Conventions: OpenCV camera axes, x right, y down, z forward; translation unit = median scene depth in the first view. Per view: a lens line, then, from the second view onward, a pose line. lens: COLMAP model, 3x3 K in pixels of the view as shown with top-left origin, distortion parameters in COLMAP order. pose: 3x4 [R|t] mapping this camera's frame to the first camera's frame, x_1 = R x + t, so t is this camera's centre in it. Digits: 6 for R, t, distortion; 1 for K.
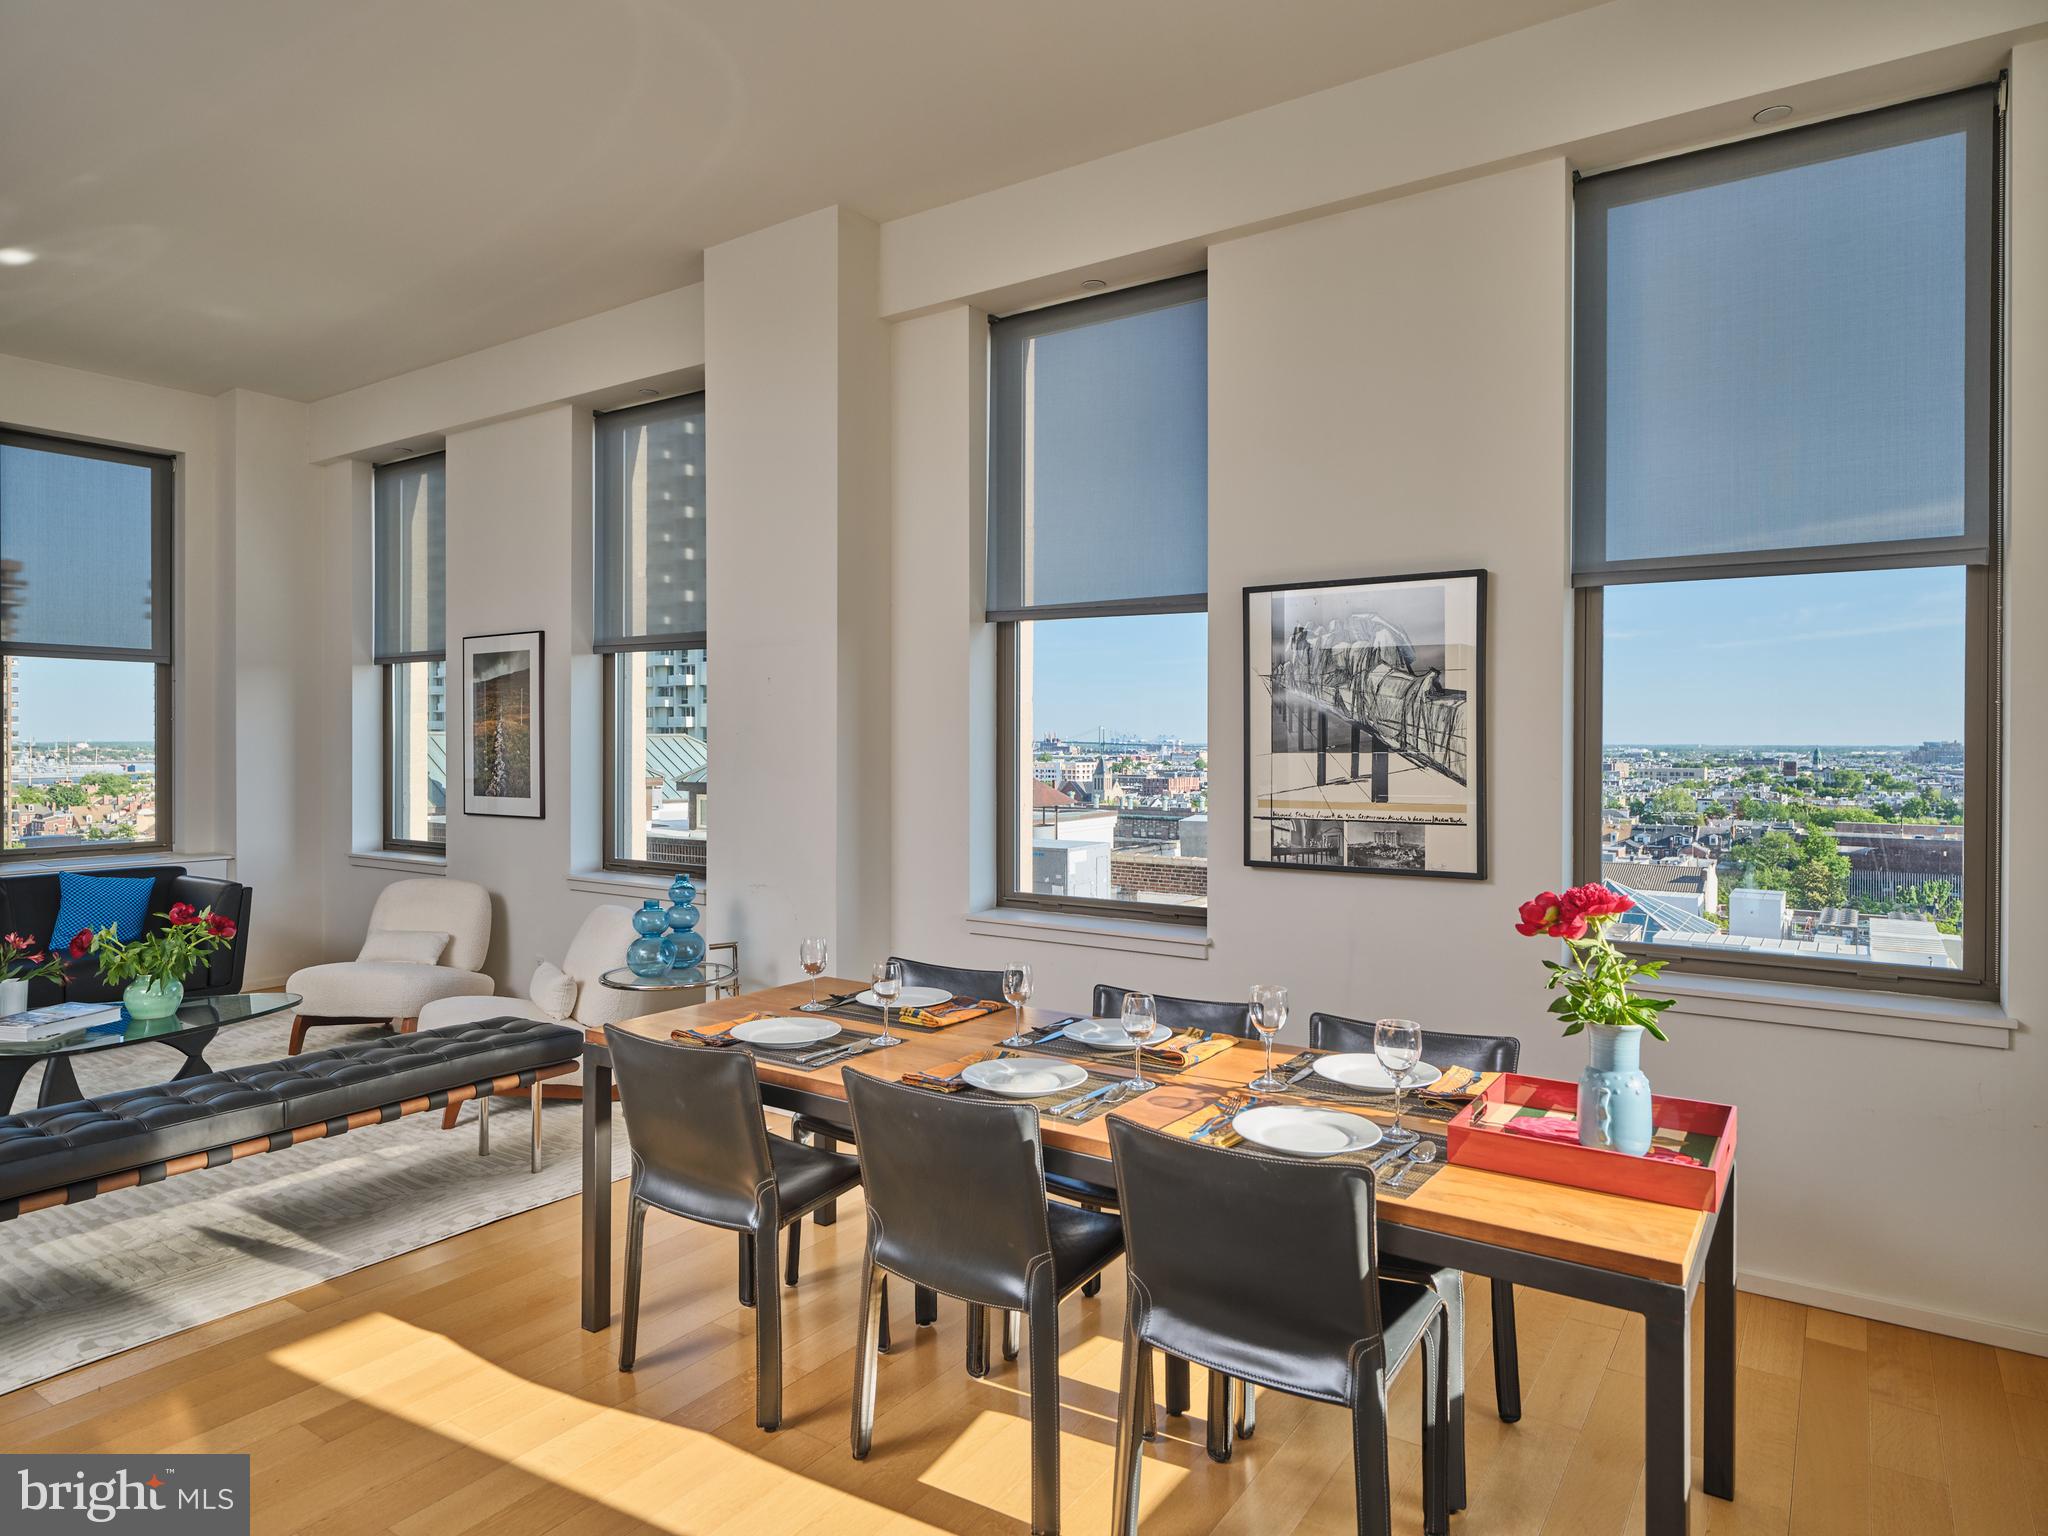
lens RADIAL K [[1237.4, 0, 1017.1], [0, 1237.4, 739.6], [0, 0, 1]] dist [-0.000610, 0.004661]
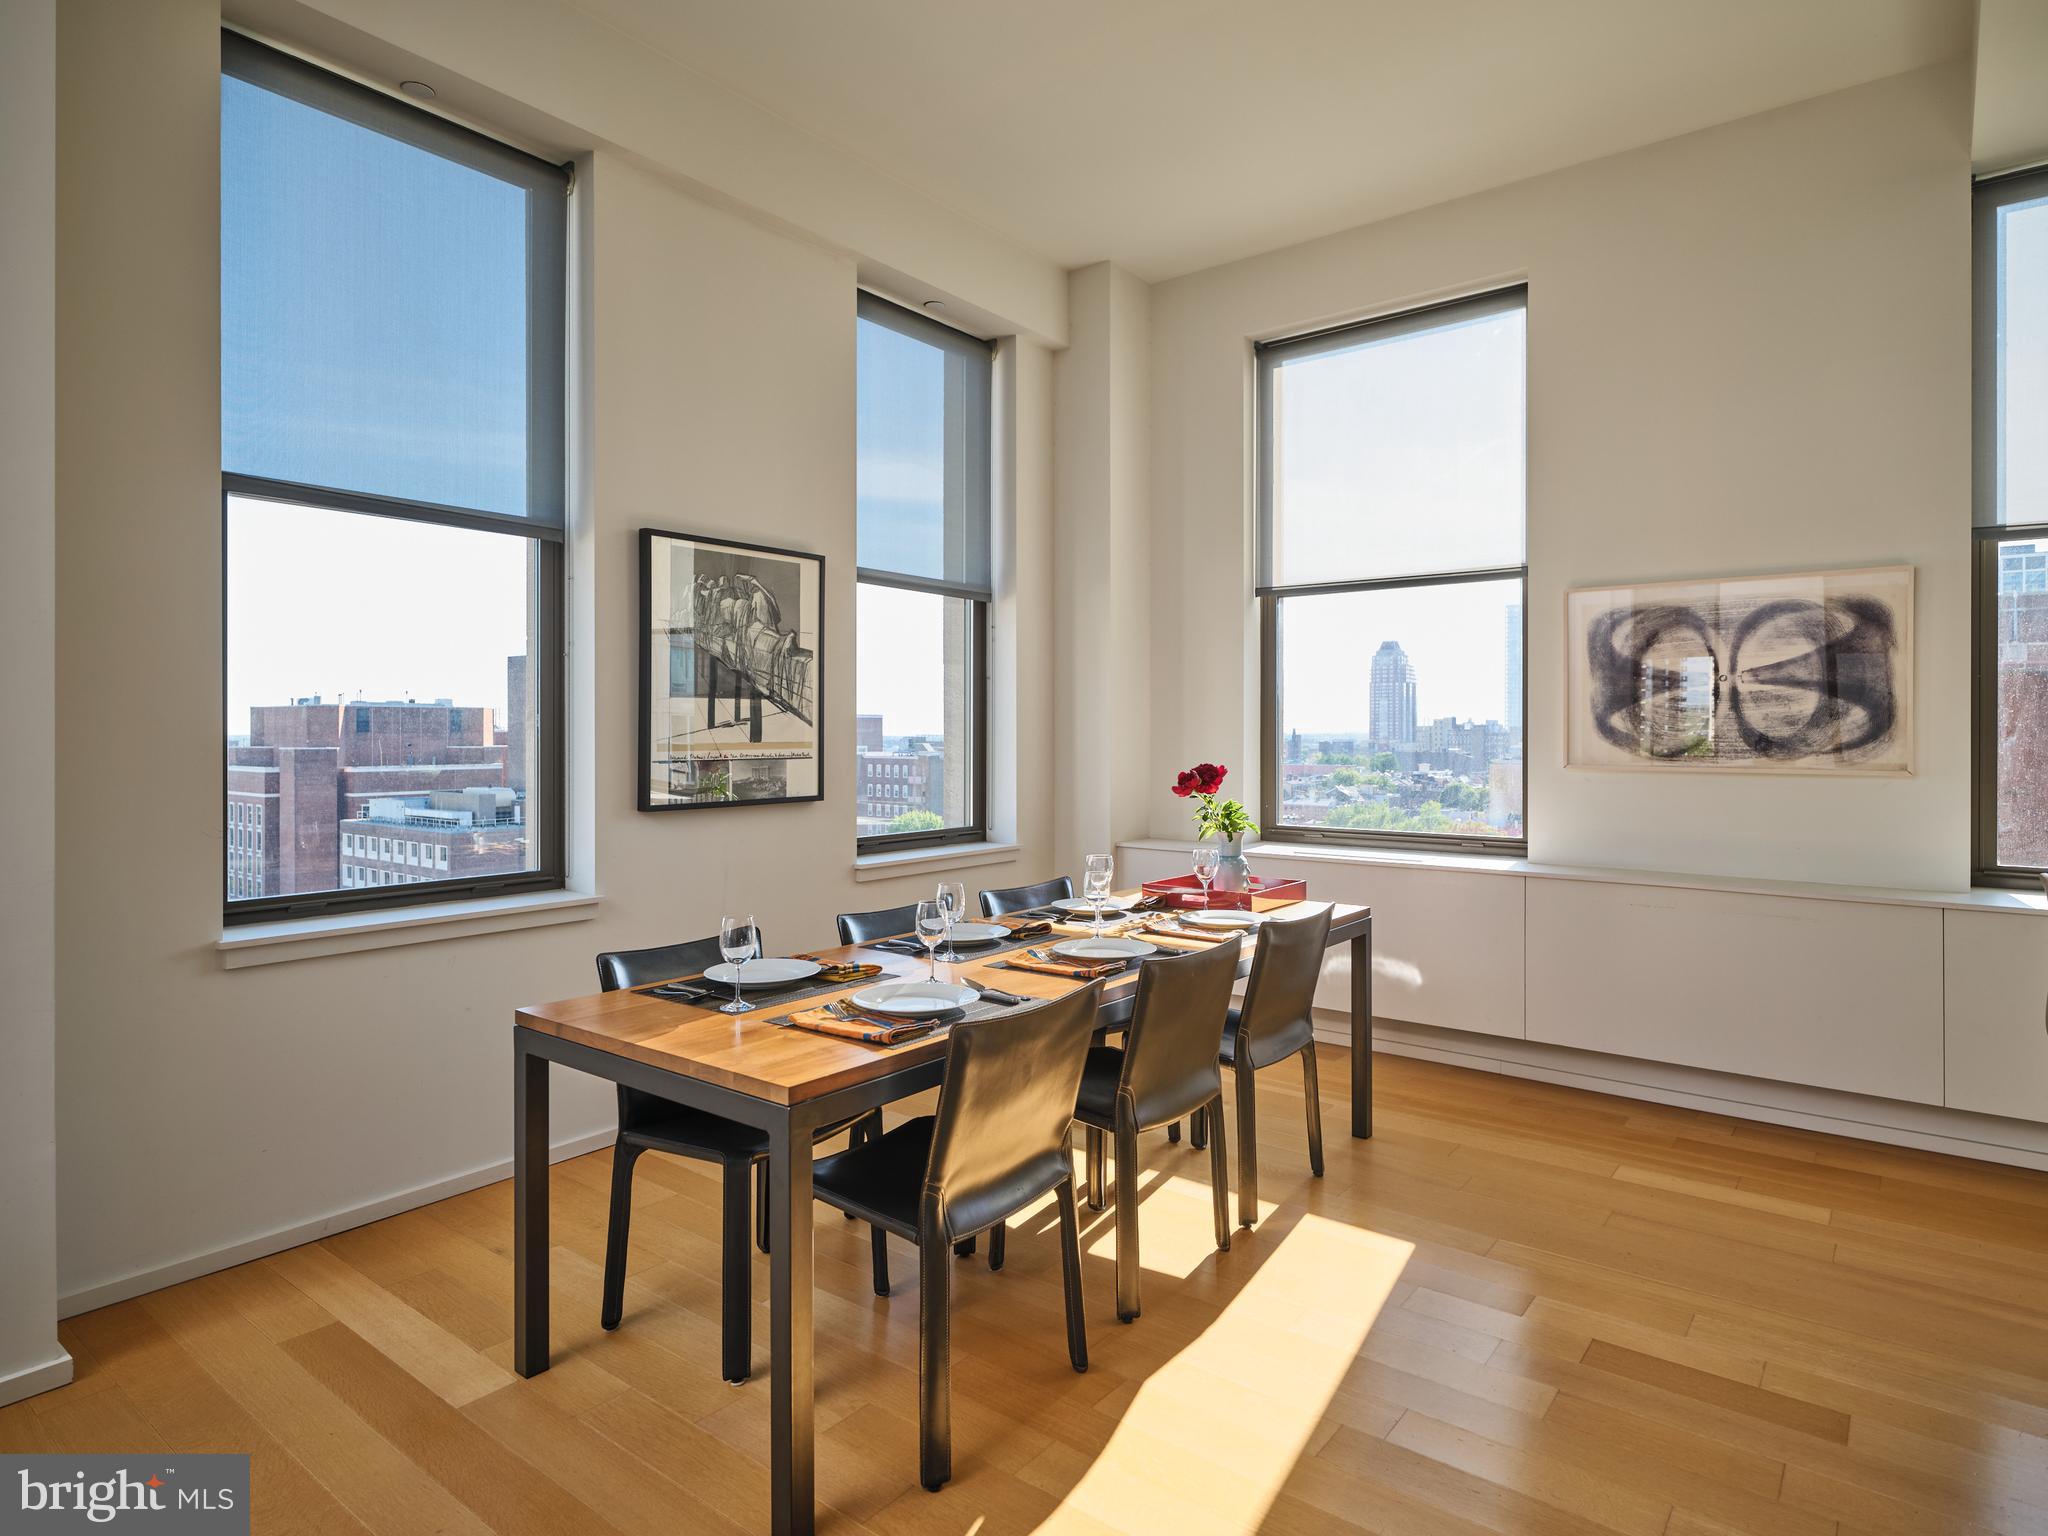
lens RADIAL K [[1162.4, 0, 1017.5], [0, 1162.4, 738.1], [0, 0, 1]] dist [-0.005933, -0.000929]
pose [[0.068720, -0.005082, 0.997623, -0.728446], [-0.001738, 0.999985, 0.005213, 0.038950], [-0.997635, -0.002092, 0.068710, 0.652067]]
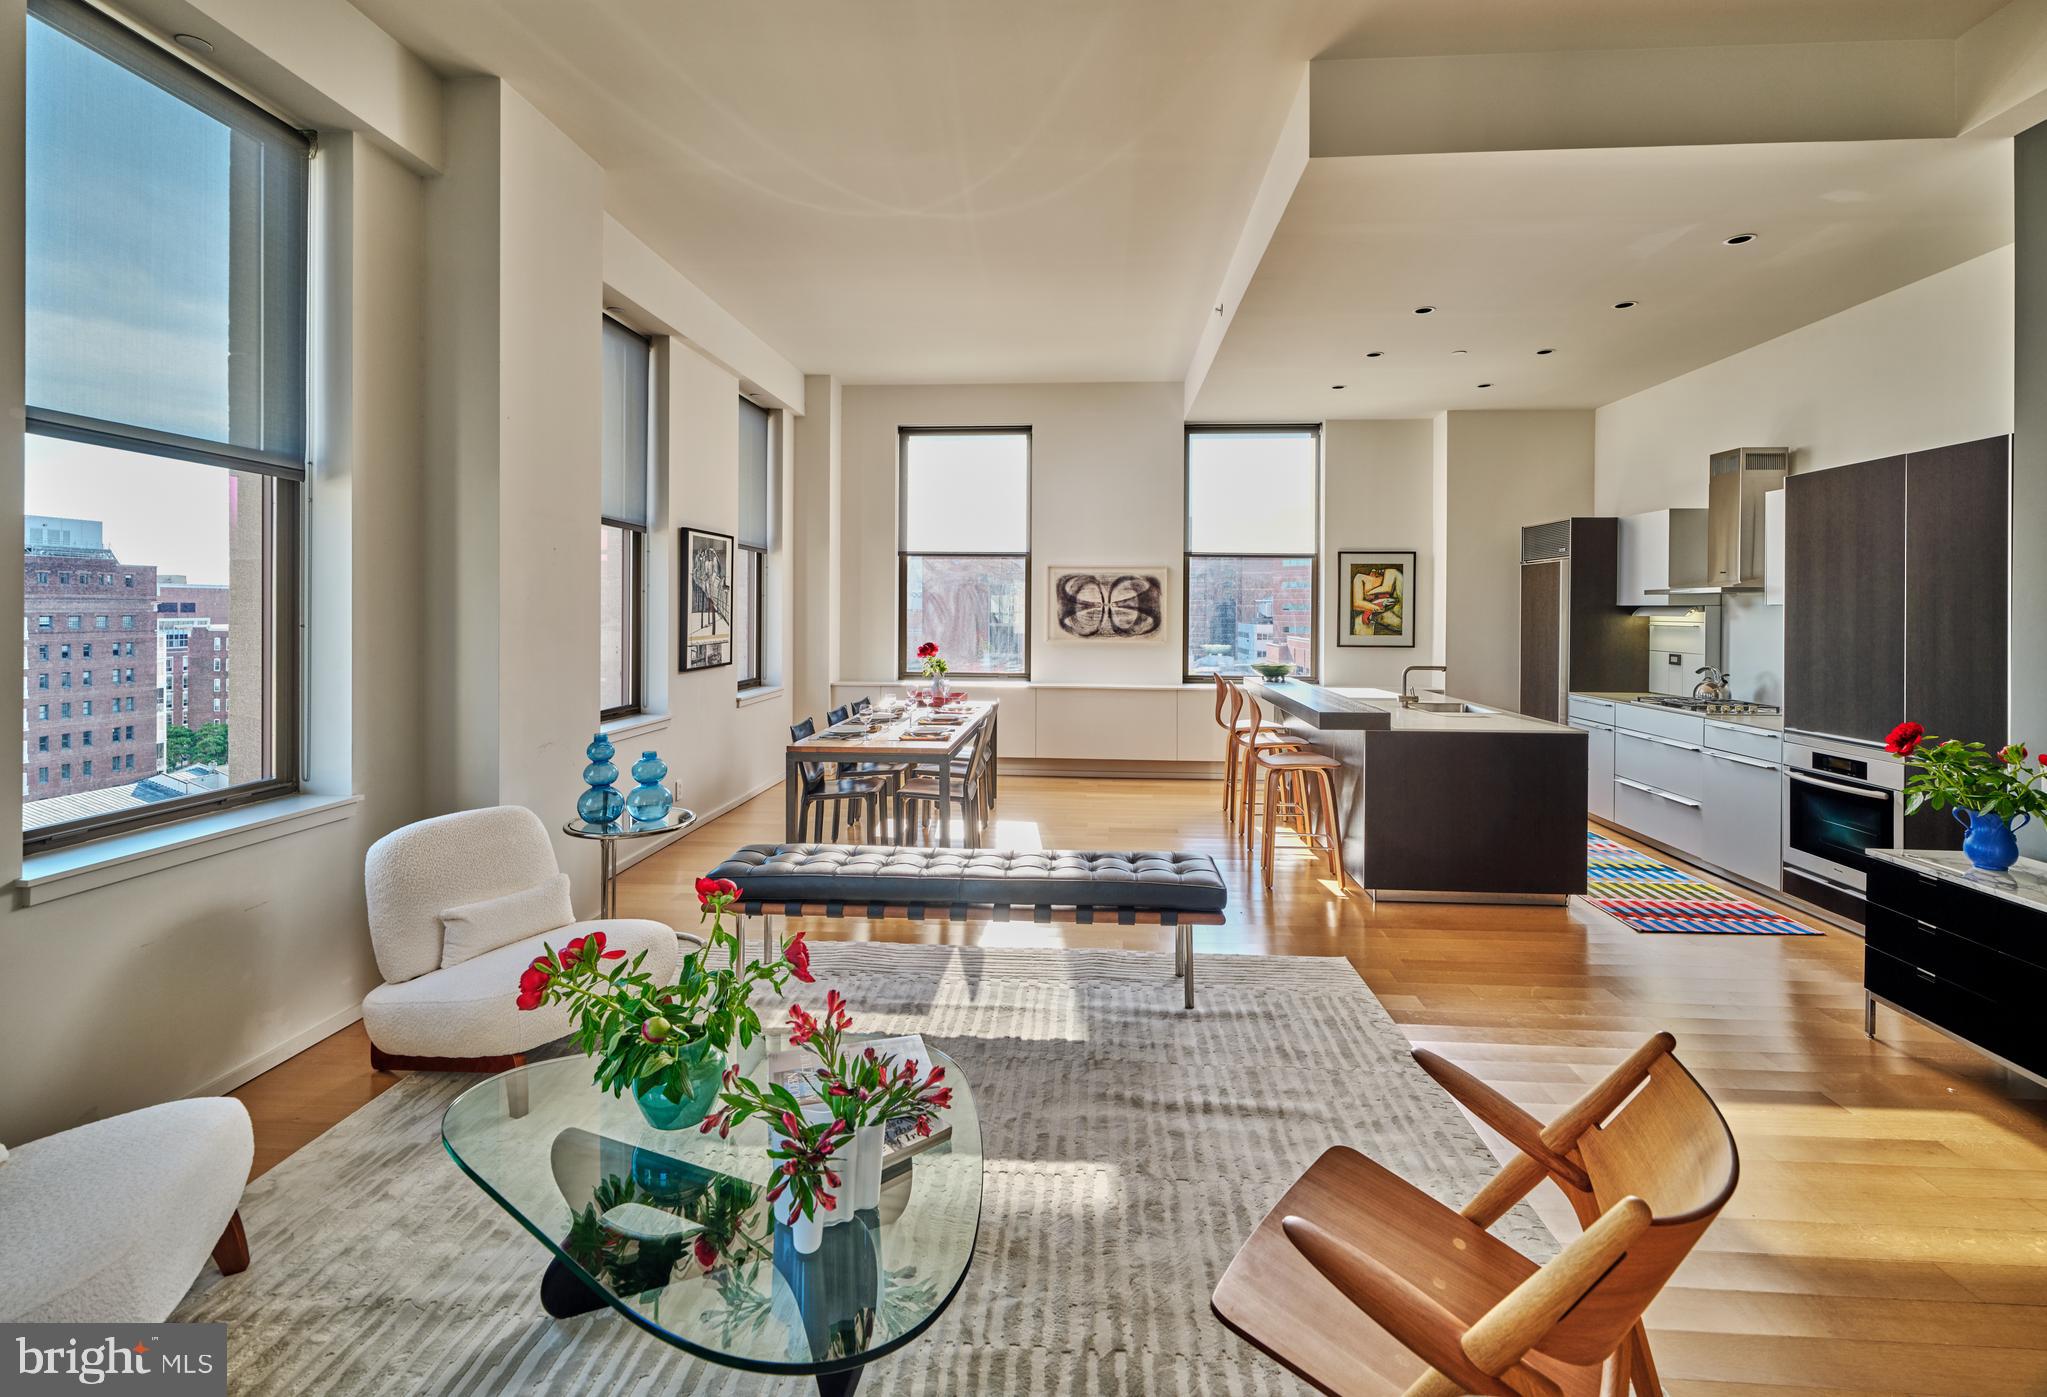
lens RADIAL K [[955.6, 0, 1029.4], [0, 955.6, 616.2], [0, 0, 1]] dist [0.003823, 0.000253]
pose [[-0.512864, -0.012568, 0.858378, -1.385150], [-0.008420, 0.999918, 0.009610, -0.003657], [-0.858428, -0.002299, -0.512928, 1.325250]]
